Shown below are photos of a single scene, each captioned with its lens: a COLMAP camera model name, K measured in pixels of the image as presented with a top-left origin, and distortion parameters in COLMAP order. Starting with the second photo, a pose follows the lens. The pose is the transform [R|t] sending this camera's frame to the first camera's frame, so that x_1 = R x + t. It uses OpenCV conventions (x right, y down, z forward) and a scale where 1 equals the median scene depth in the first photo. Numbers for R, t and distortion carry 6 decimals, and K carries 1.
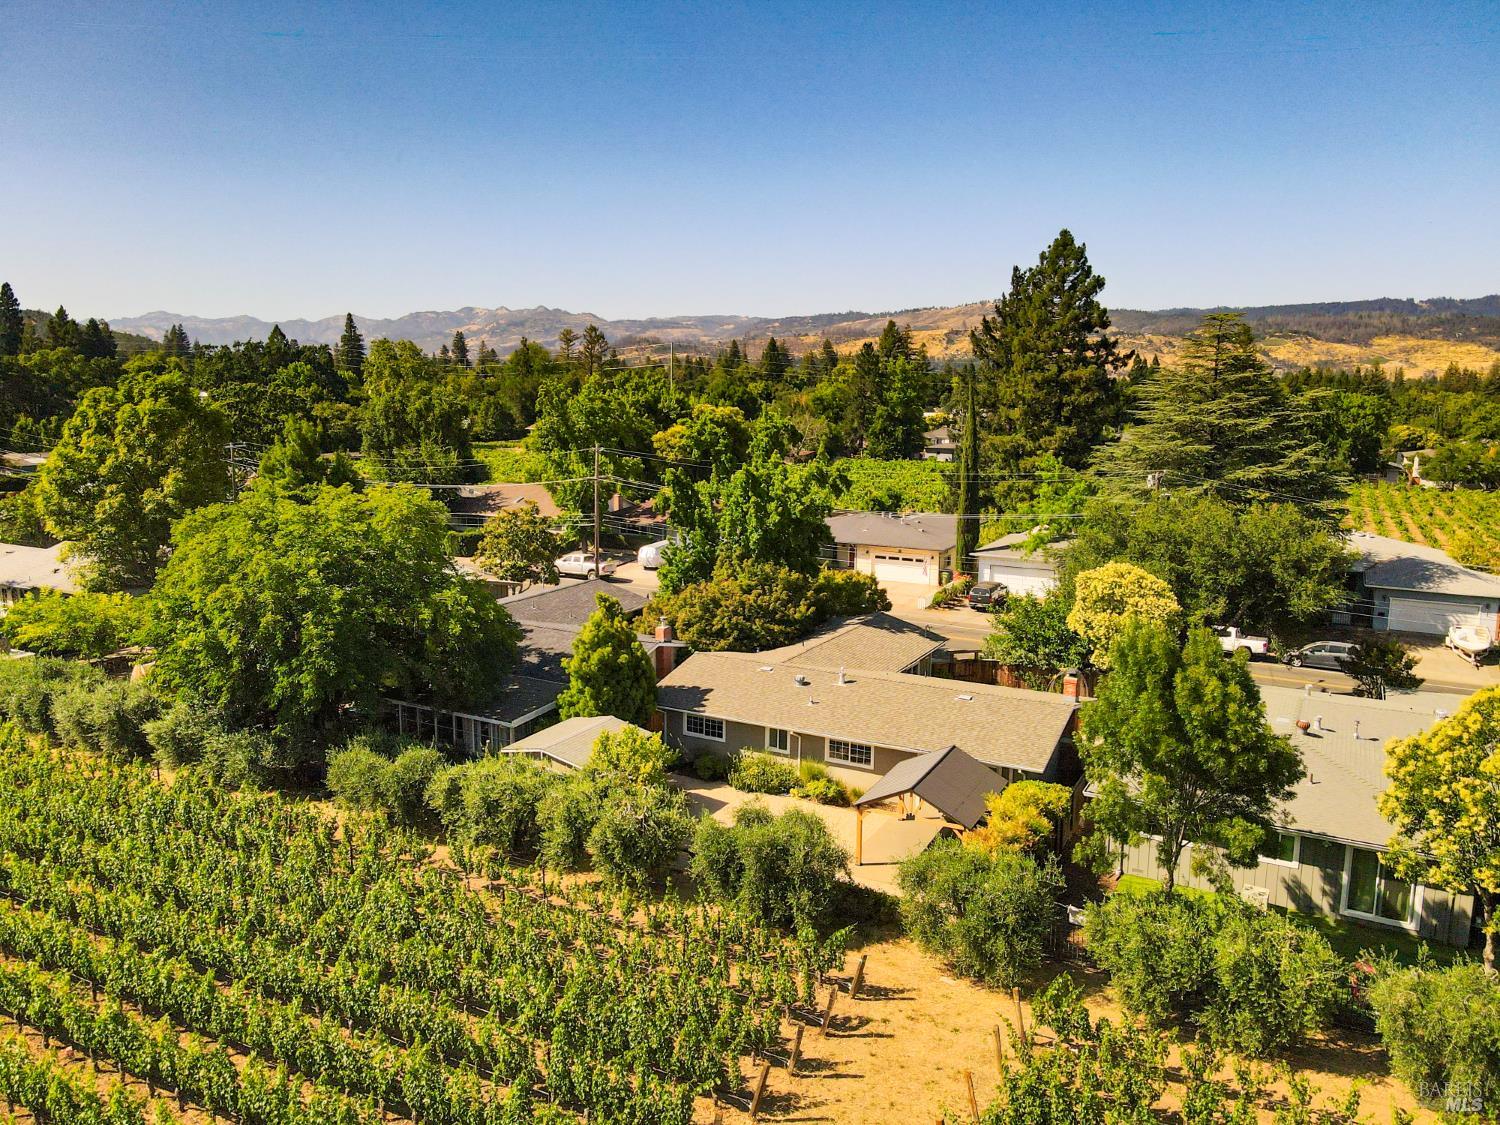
lens RADIAL K [[1115.3, 0, 747.7], [0, 1115.3, 551.3], [0, 0, 1]] dist [0.020903, 0.009313]
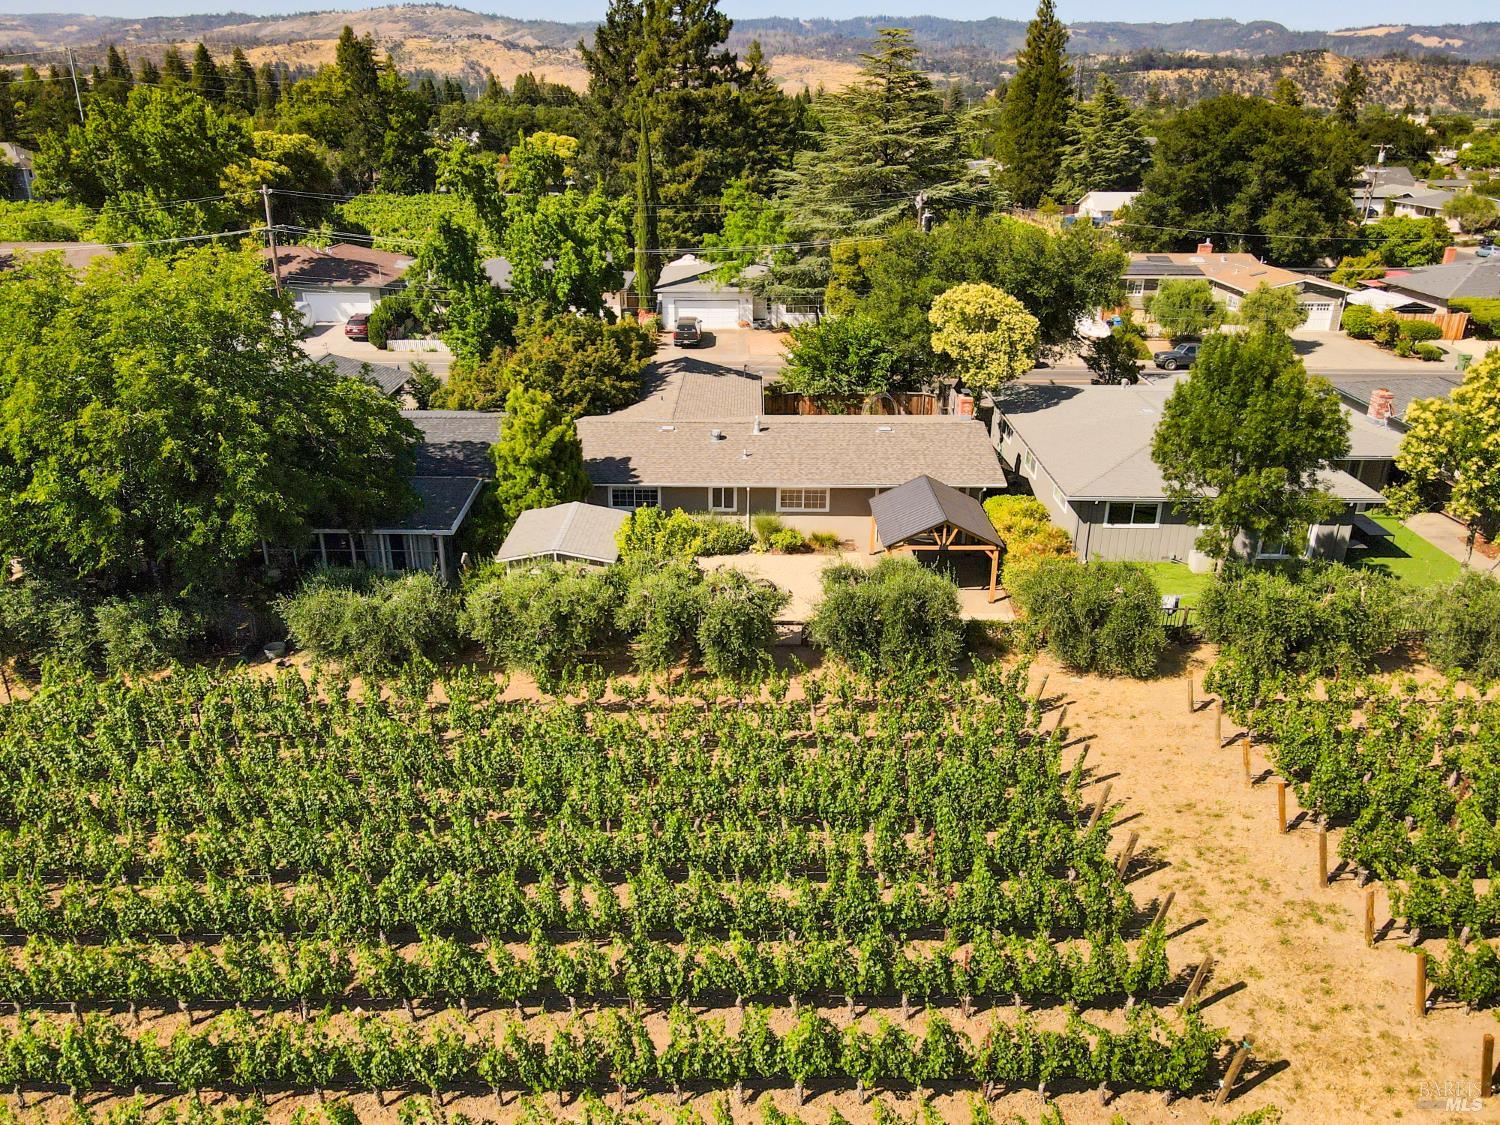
lens RADIAL K [[1096.4, 0, 752.9], [0, 1096.4, 562.6], [0, 0, 1]] dist [0.010631, 0.005577]
pose [[0.879271, -0.187900, 0.437694, -0.263792], [0.075431, 0.962237, 0.261553, -0.017201], [-0.470311, -0.196961, 0.860241, 0.112397]]
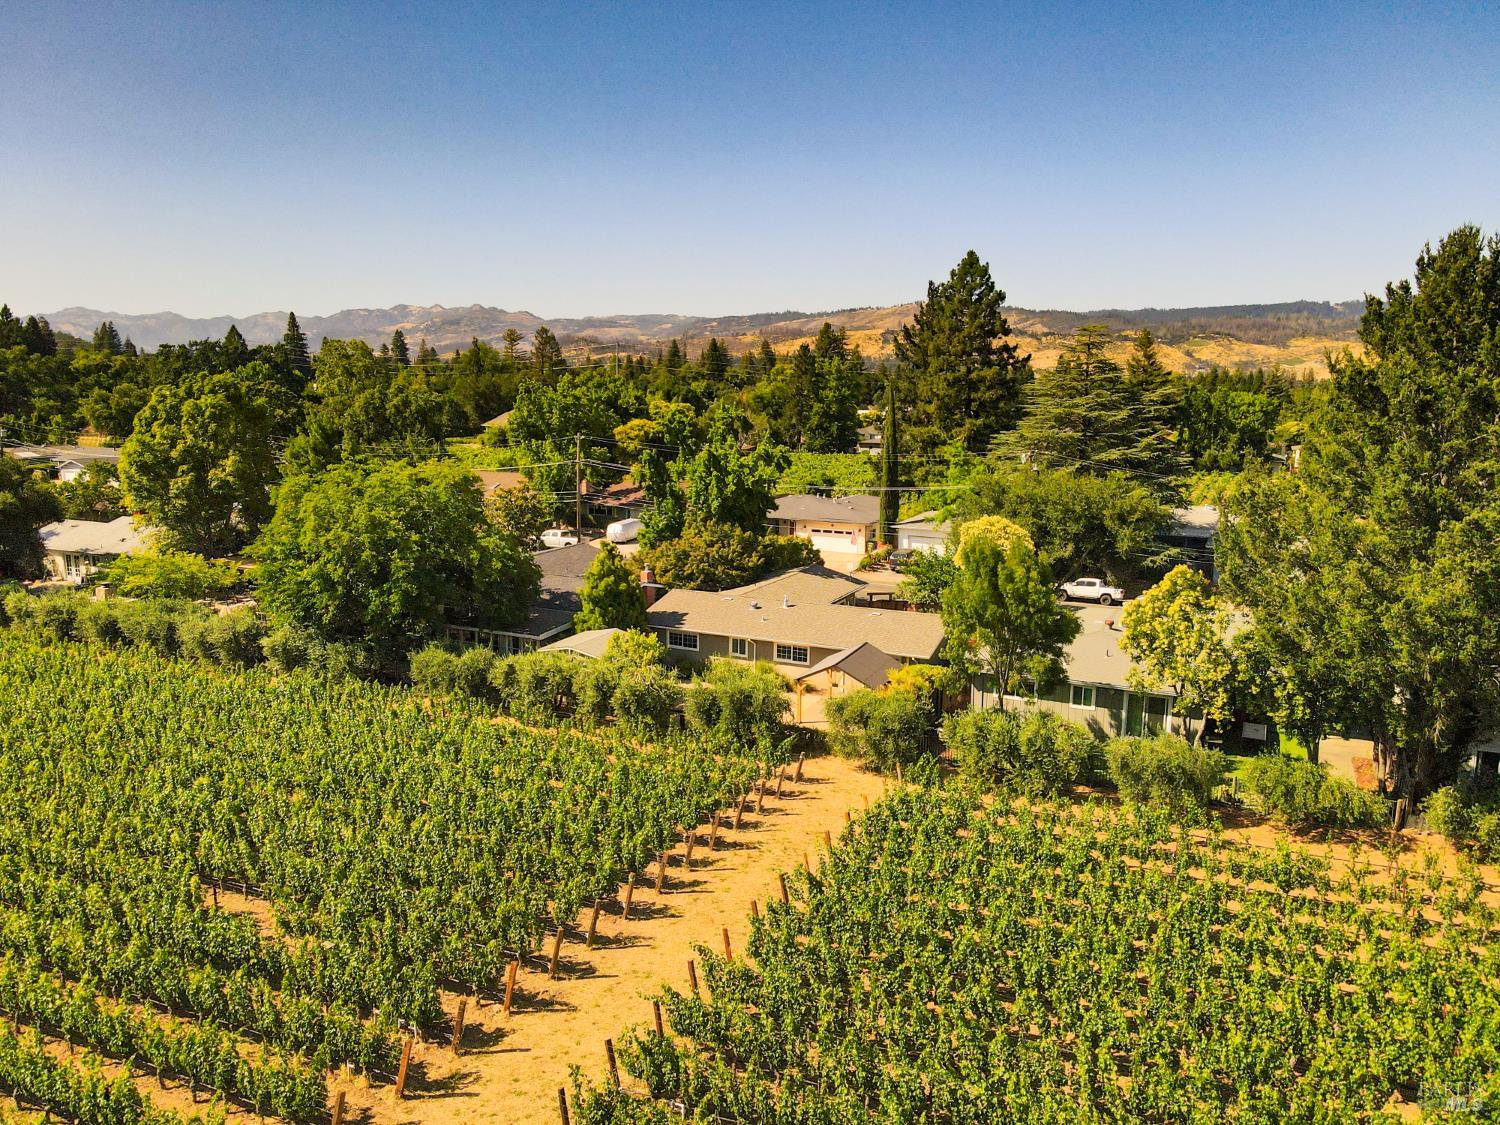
lens RADIAL K [[1115.3, 0, 747.7], [0, 1115.3, 551.3], [0, 0, 1]] dist [0.020903, 0.009313]
pose [[0.998492, -0.007679, 0.054363, -0.023993], [0.007639, 0.999970, 0.000926, 0.036626], [-0.054368, -0.000509, 0.998521, -0.239179]]
